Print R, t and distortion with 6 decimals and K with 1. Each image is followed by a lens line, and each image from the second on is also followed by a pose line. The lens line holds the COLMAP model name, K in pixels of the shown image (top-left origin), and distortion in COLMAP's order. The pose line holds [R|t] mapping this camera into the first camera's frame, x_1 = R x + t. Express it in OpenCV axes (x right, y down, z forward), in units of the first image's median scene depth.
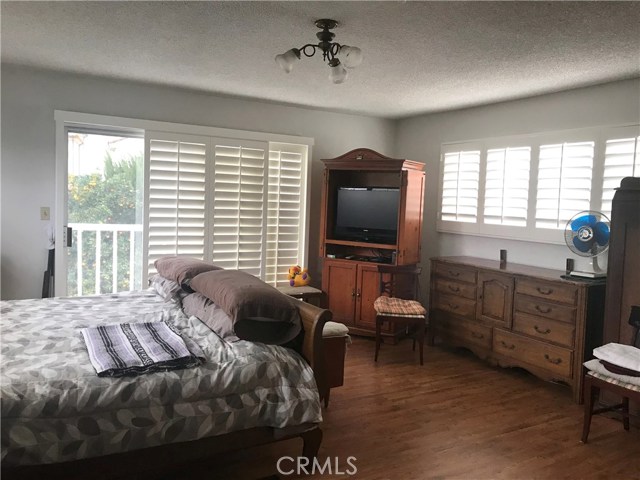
lens RADIAL K [[525.3, 0, 322.1], [0, 525.3, 238.4], [0, 0, 1]] dist [0.040878, -0.043480]
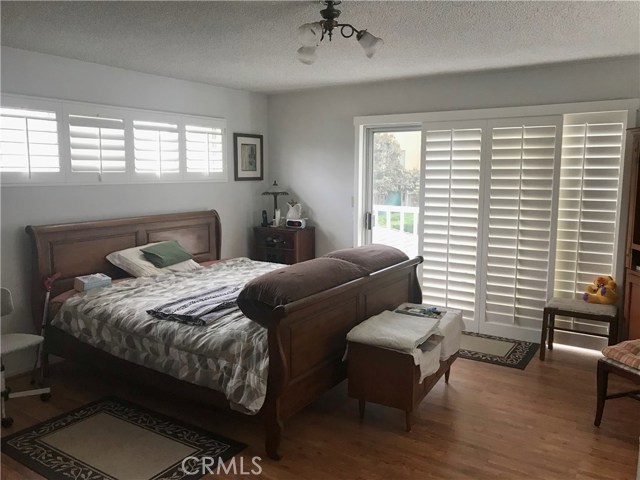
lens RADIAL K [[525.3, 0, 320.6], [0, 525.3, 238.7], [0, 0, 1]] dist [0.040878, -0.043480]
pose [[0.451981, 0.077712, -0.888636, 0.512646], [-0.052955, 0.996779, 0.060235, -0.028908], [0.890454, 0.019833, 0.454640, 0.352338]]
